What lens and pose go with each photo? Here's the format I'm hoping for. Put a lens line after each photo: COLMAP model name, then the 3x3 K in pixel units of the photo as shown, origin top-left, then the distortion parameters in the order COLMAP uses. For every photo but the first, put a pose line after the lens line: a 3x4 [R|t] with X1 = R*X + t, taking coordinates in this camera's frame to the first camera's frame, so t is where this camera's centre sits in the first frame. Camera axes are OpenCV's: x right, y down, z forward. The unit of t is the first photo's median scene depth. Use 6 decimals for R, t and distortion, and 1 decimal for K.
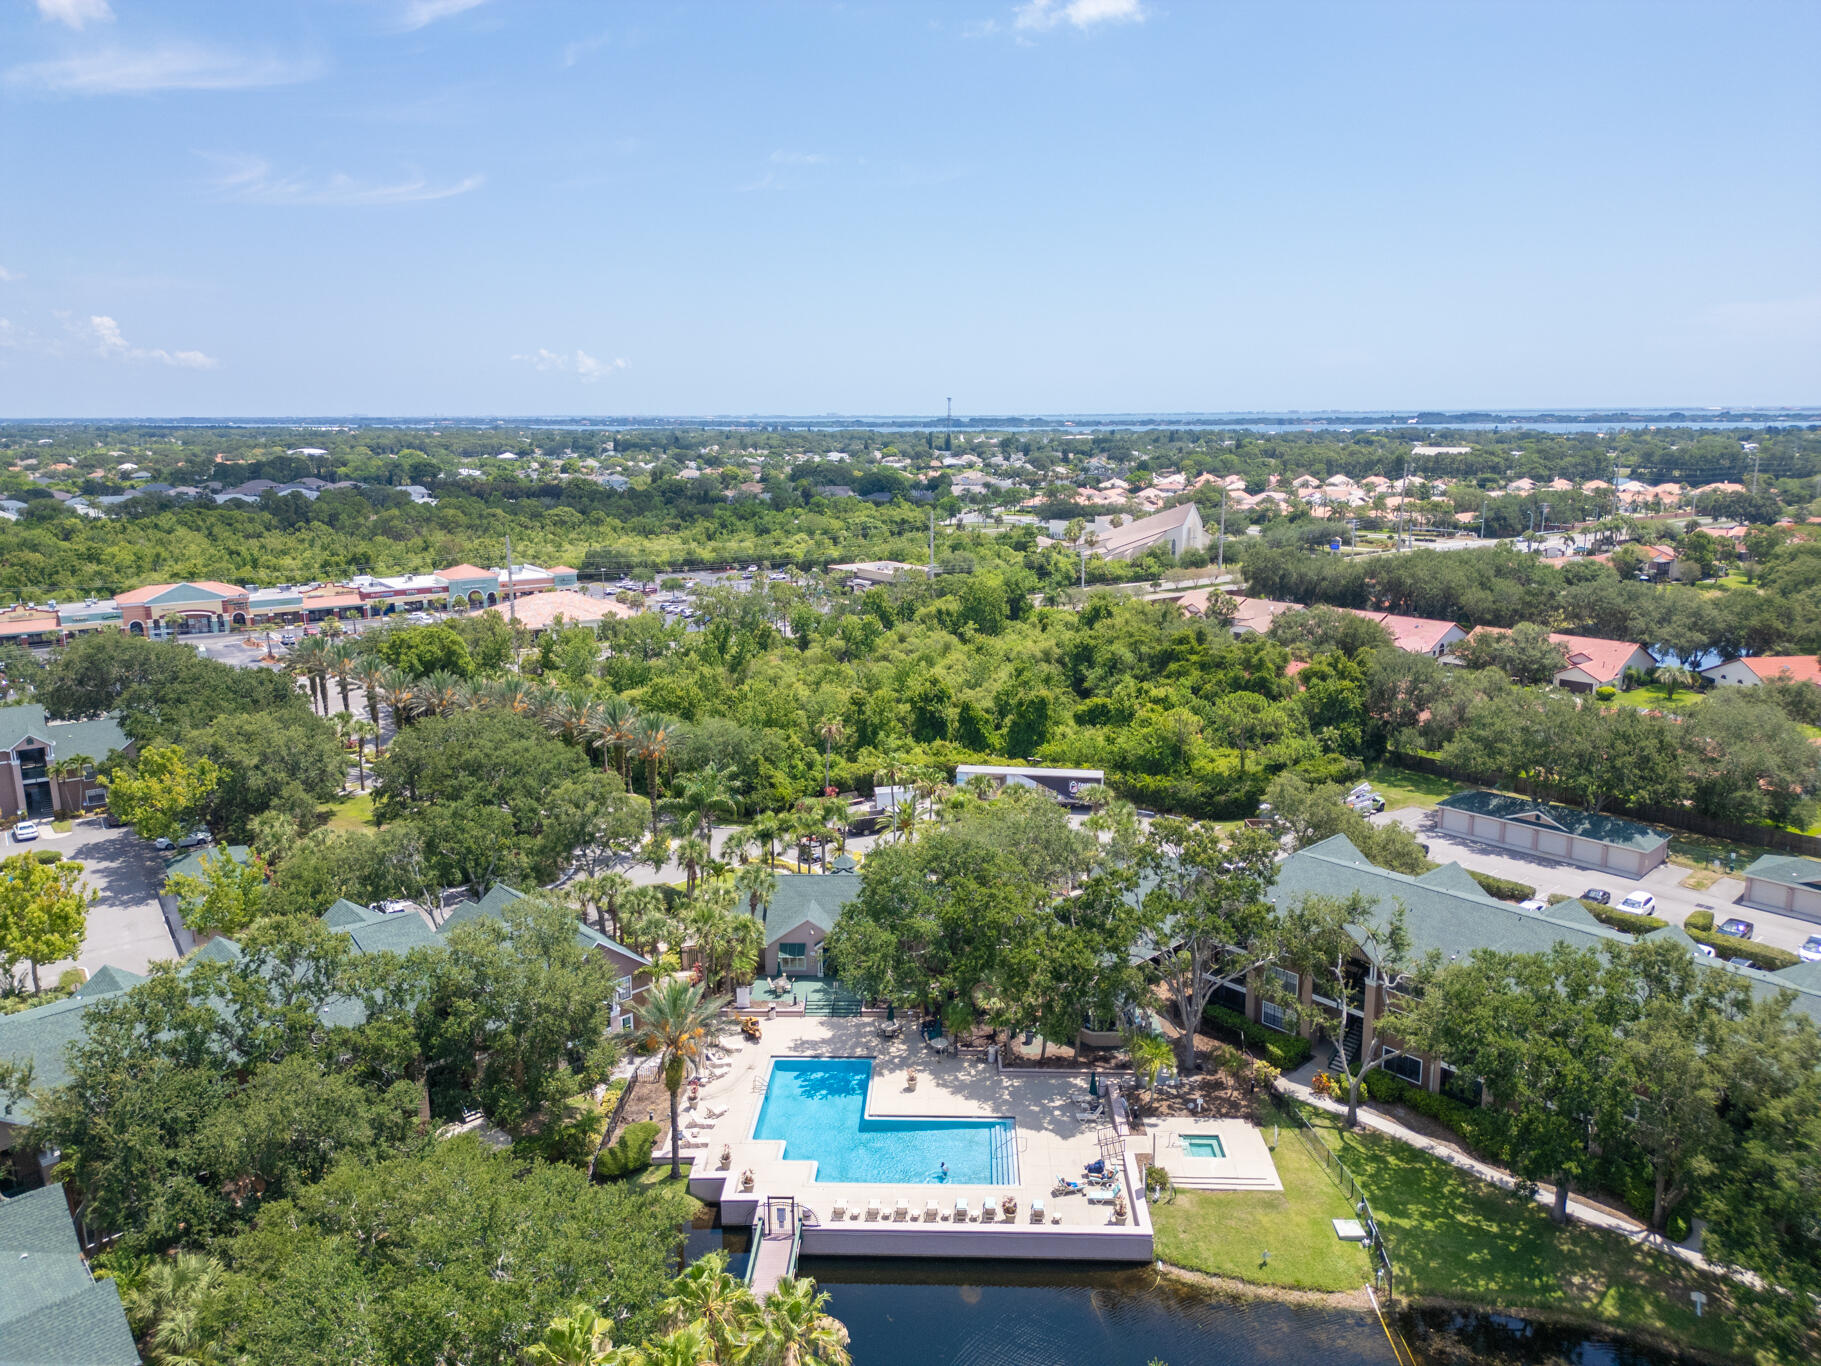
lens RADIAL K [[1267.7, 0, 910.4], [0, 1267.7, 685.2], [0, 0, 1]] dist [0.038387, -0.003260]
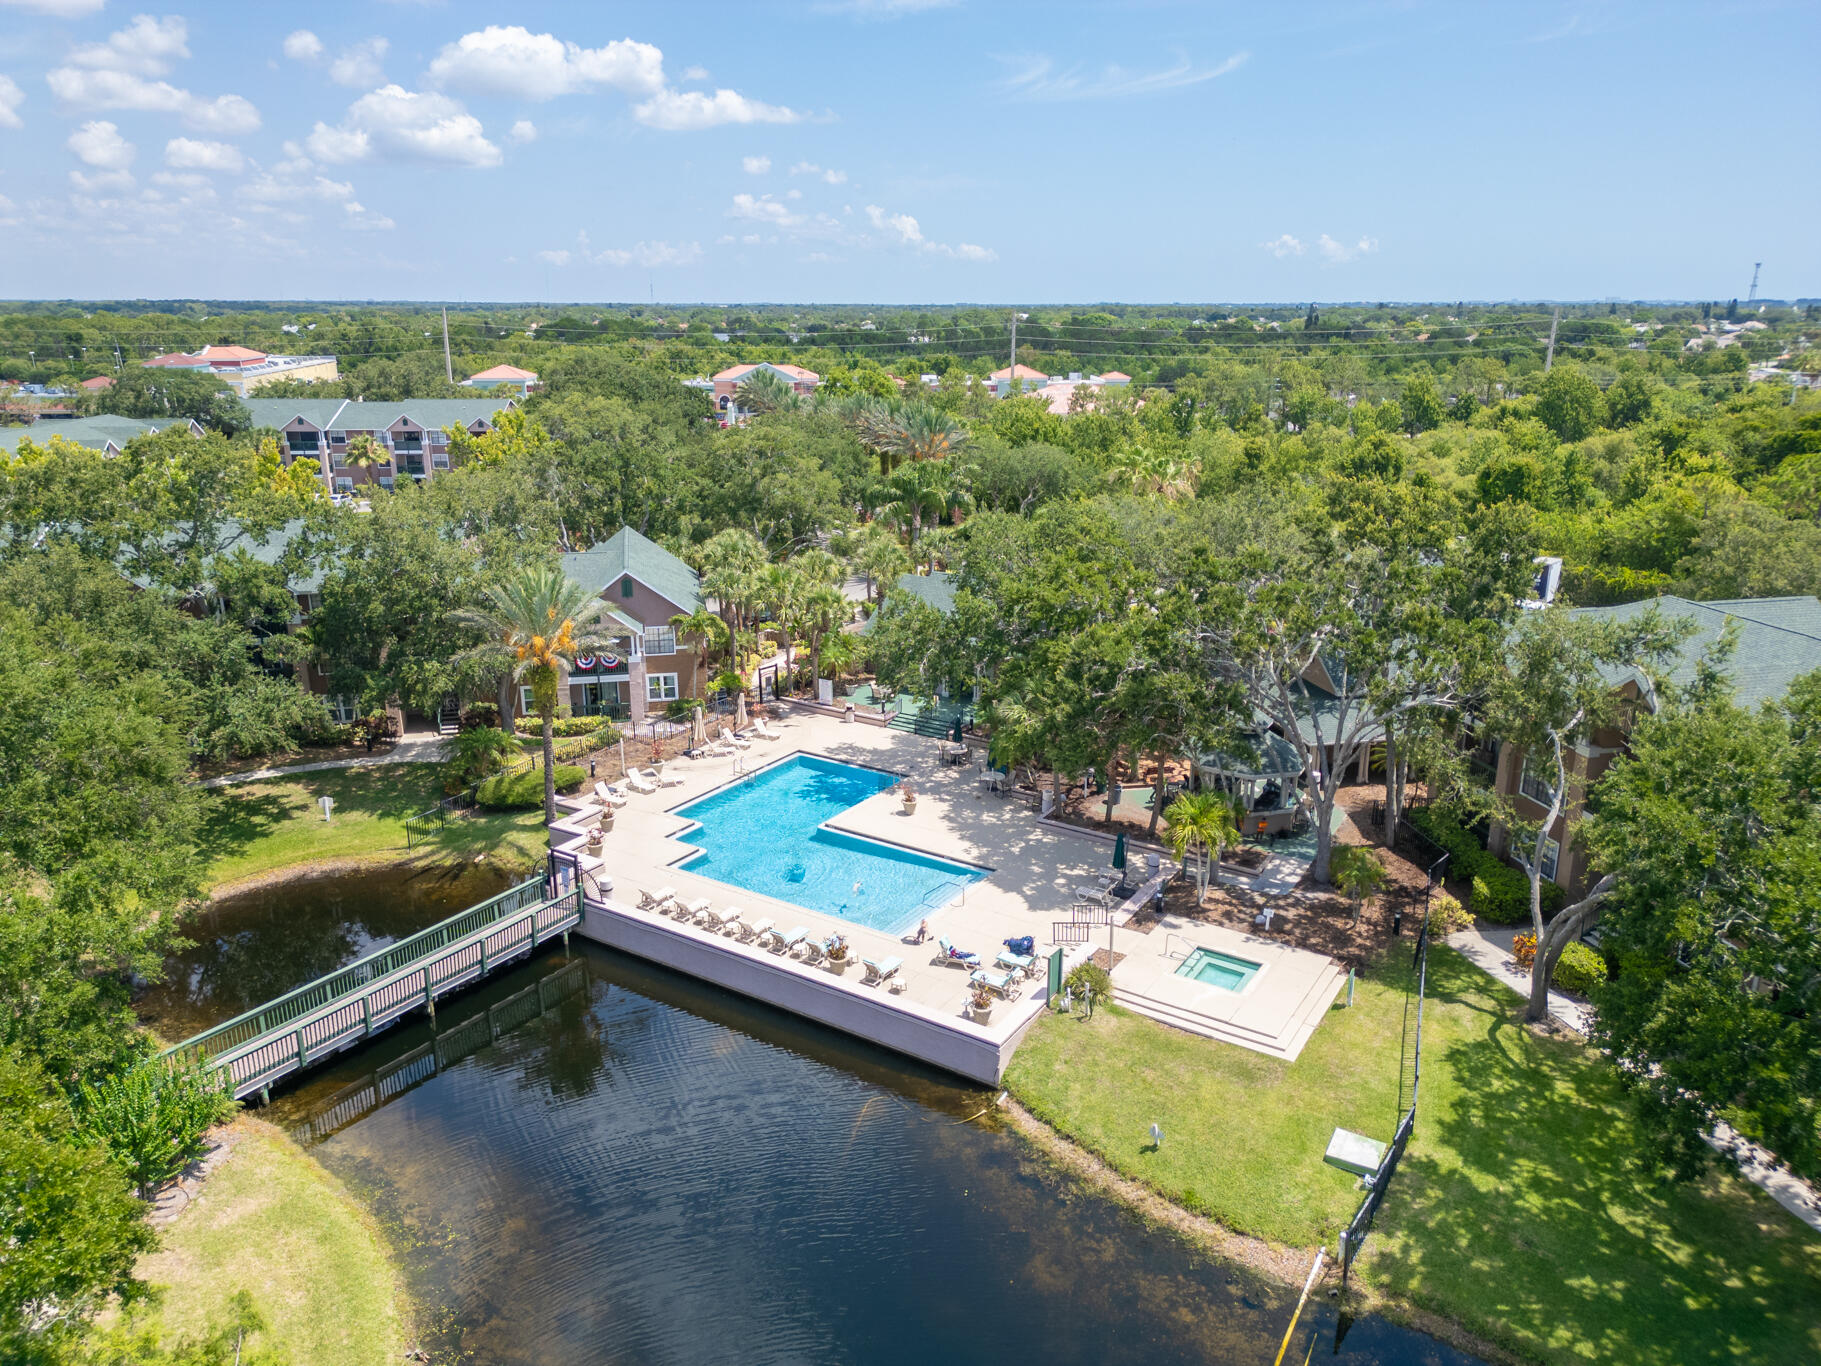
lens RADIAL K [[1267.7, 0, 912.6], [0, 1267.7, 679.5], [0, 0, 1]] dist [0.038387, -0.003260]
pose [[0.863796, 0.158834, -0.478152, 0.365098], [-0.119491, 0.986516, 0.111839, 0.179408], [0.489468, -0.039472, 0.871127, 0.421491]]
